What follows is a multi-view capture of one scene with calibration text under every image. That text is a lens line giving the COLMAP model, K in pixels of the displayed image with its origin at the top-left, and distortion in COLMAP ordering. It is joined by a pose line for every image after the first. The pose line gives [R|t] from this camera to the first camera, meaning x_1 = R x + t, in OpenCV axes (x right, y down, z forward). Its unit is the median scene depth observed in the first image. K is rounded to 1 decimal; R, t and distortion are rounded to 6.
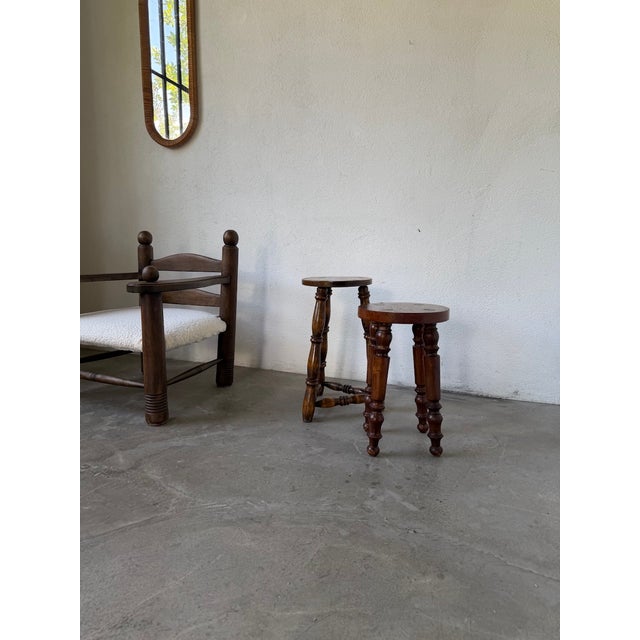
lens RADIAL K [[451.0, 0, 321.7], [0, 451.0, 317.9], [0, 0, 1]] dist [0.082934, -0.116627]
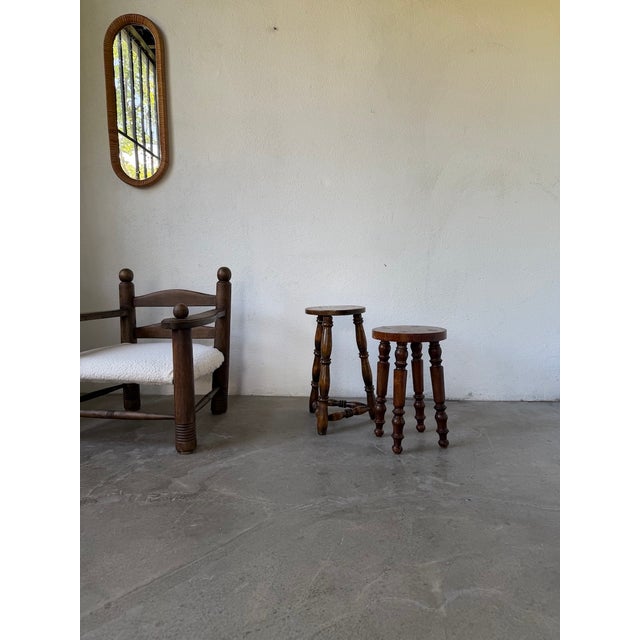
lens RADIAL K [[450.2, 0, 317.3], [0, 450.2, 320.4], [0, 0, 1]] dist [0.090573, -0.148607]
pose [[0.966044, -0.046009, 0.254247, -0.386128], [0.058907, 0.997322, -0.043347, -0.009577], [-0.251572, 0.056853, 0.966167, -0.132807]]
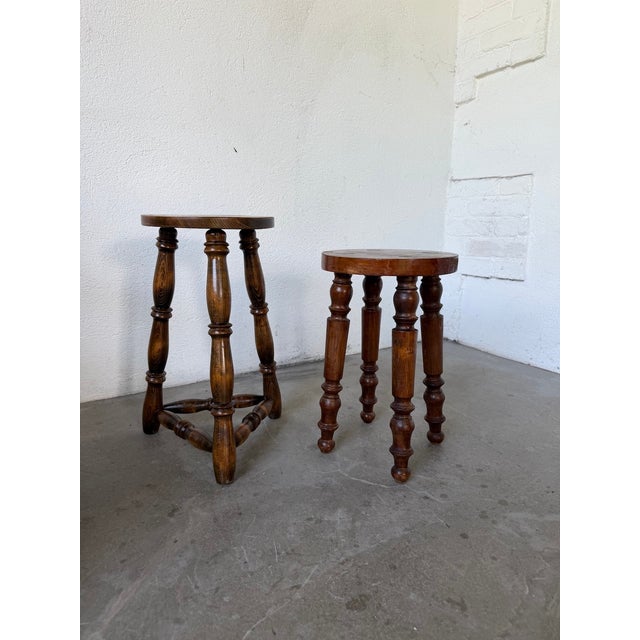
lens RADIAL K [[451.7, 0, 320.0], [0, 451.7, 320.0], [0, 0, 1]] dist [0.131360, -0.242861]
pose [[0.584310, -0.177135, 0.791963, -0.445144], [0.108194, 0.984180, 0.140301, -0.032925], [-0.804286, 0.003706, 0.594231, 0.704133]]
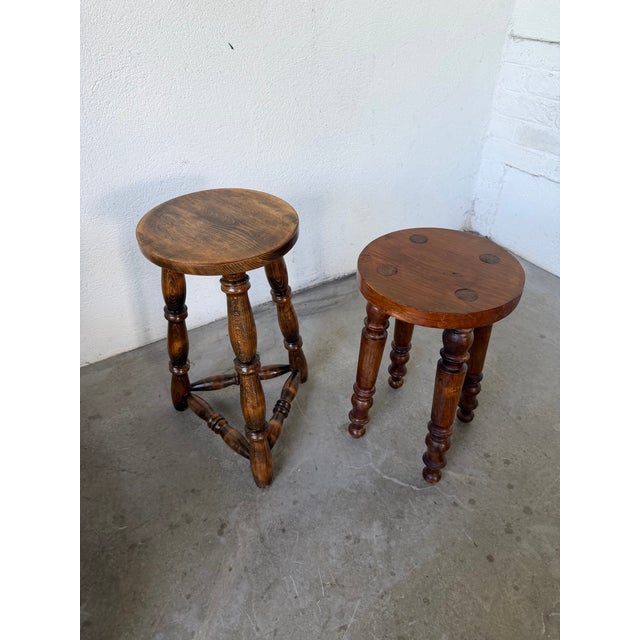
lens RADIAL K [[458.6, 0, 317.7], [0, 458.6, 320.8], [0, 0, 1]] dist [0.081557, -0.137267]
pose [[0.584973, -0.513606, 0.627707, -0.309233], [0.127701, 0.822613, 0.554076, -0.311086], [-0.800937, -0.243961, 0.546794, 0.818475]]
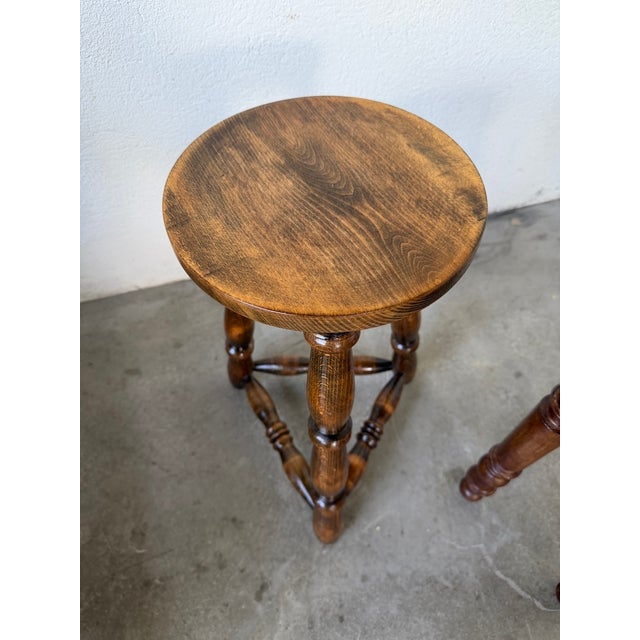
lens RADIAL K [[470.8, 0, 320.0], [0, 470.8, 320.0], [0, 0, 1]] dist [-0.001258, -0.026756]
pose [[0.776977, -0.521671, 0.352373, -0.105699], [0.101730, 0.656429, 0.747497, -0.273568], [-0.621255, -0.544941, 0.563099, 1.052140]]
